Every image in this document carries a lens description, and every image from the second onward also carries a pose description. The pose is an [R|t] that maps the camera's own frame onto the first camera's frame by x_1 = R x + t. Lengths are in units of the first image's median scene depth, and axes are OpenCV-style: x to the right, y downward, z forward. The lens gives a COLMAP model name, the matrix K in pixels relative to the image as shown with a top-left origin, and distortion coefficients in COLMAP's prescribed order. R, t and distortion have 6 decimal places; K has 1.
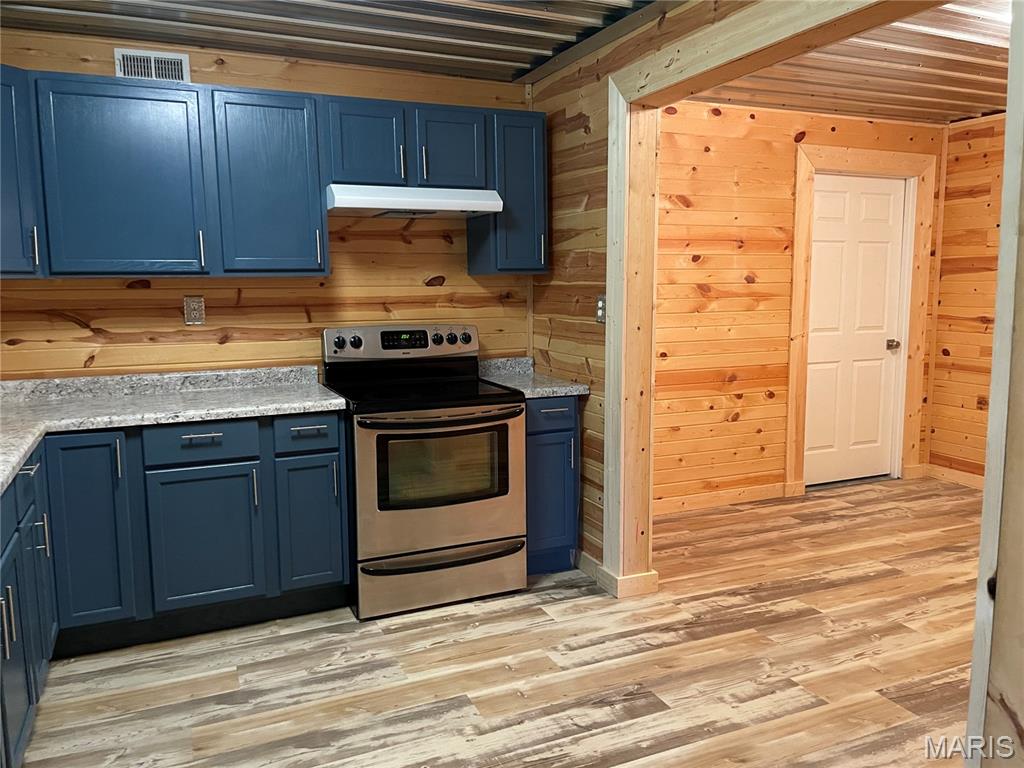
lens RADIAL K [[777.5, 0, 517.4], [0, 777.5, 386.1], [0, 0, 1]] dist [0.100470, -0.134131]
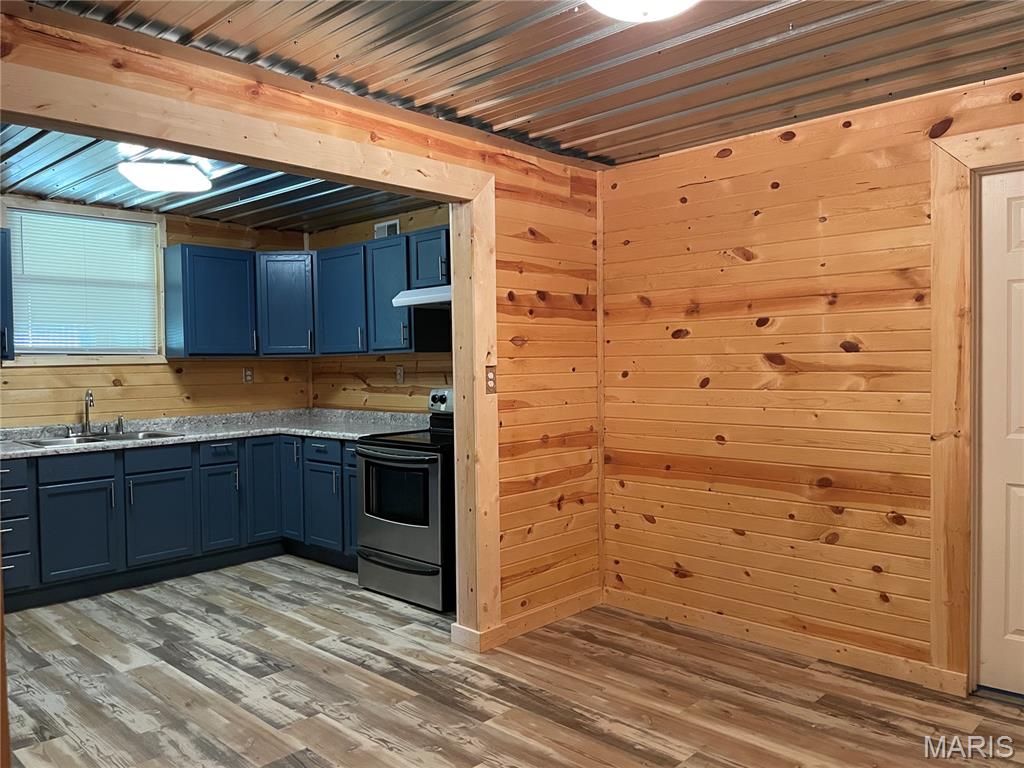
lens RADIAL K [[777.5, 0, 517.4], [0, 777.5, 386.1], [0, 0, 1]] dist [0.100470, -0.134131]
pose [[0.378213, 0.030370, -0.925220, 0.855763], [-0.110877, 0.993753, -0.012705, -0.058783], [0.919054, 0.107391, 0.379218, 0.462851]]
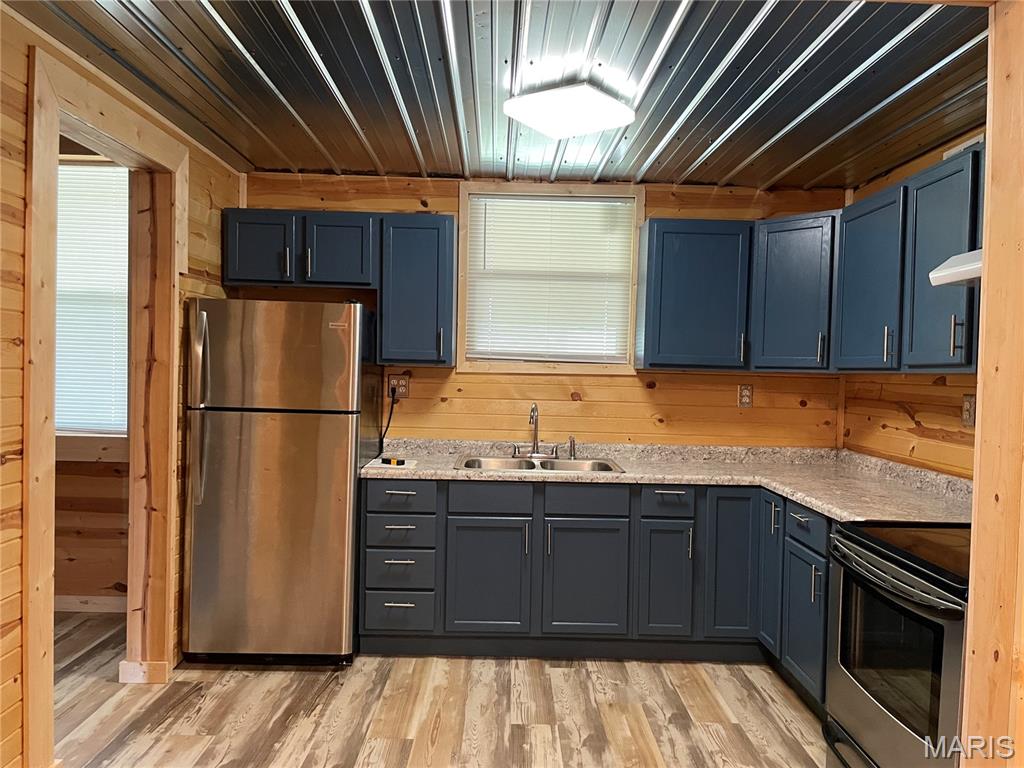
lens RADIAL K [[777.5, 0, 517.4], [0, 777.5, 386.1], [0, 0, 1]] dist [0.100470, -0.134131]
pose [[-0.397355, 0.018827, -0.917472, 0.465056], [-0.145893, 0.985777, 0.083415, -0.092658], [0.905993, 0.166998, -0.388957, 0.656077]]
